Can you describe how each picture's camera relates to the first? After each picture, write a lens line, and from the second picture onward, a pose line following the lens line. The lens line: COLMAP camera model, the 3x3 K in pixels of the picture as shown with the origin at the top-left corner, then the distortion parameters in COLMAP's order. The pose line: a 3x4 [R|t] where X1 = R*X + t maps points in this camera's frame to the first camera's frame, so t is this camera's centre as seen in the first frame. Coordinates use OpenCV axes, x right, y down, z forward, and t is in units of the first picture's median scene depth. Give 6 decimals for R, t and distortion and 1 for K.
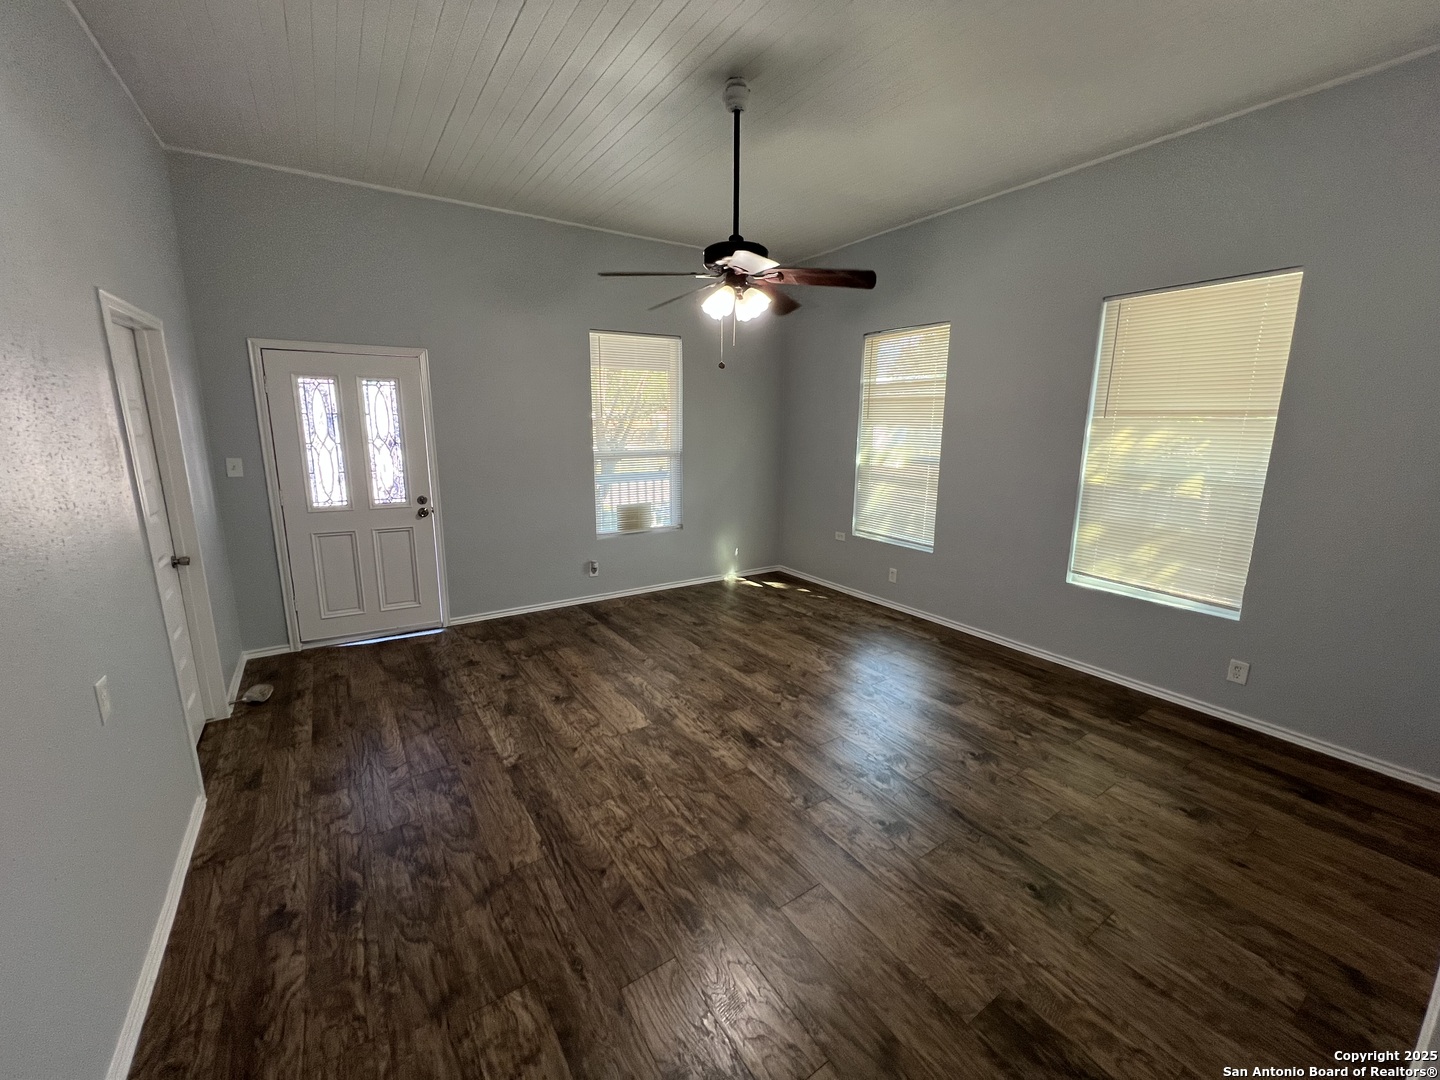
lens RADIAL K [[584.5, 0, 714.6], [0, 584.5, 535.6], [0, 0, 1]] dist [0.000955, 0.000208]
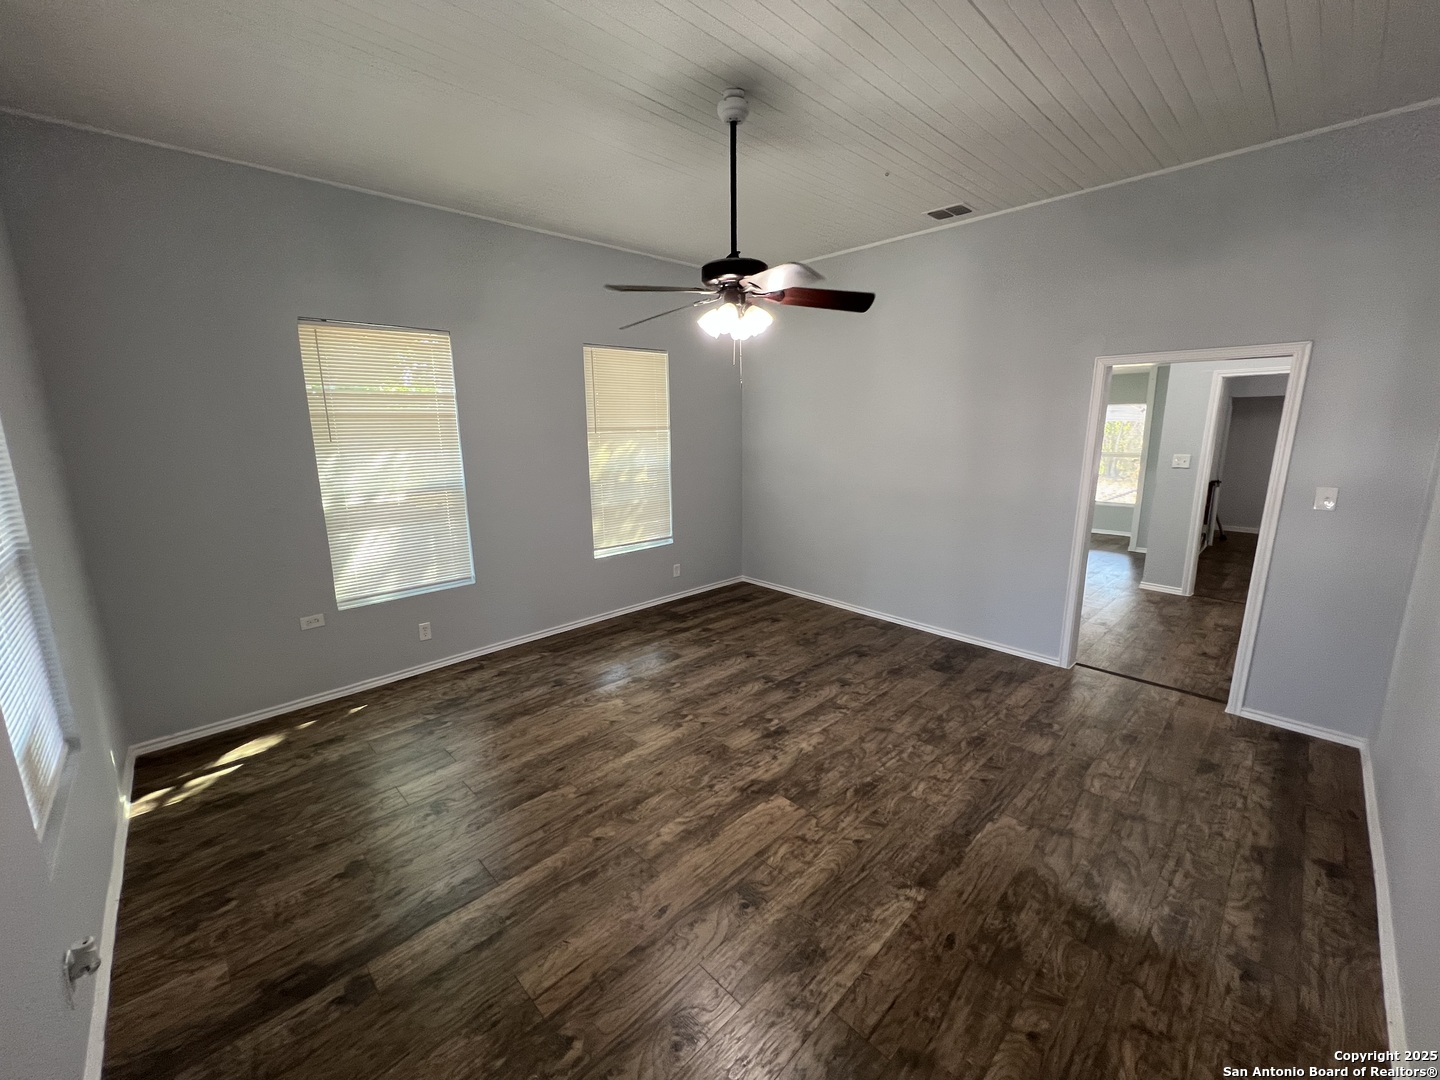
lens RADIAL K [[584.5, 0, 714.6], [0, 584.5, 535.6], [0, 0, 1]] dist [0.000955, 0.000208]
pose [[-0.191322, -0.187955, 0.963363, -0.855332], [0.207524, 0.951560, 0.226866, -0.257738], [-0.959338, 0.243325, -0.143049, 1.127628]]
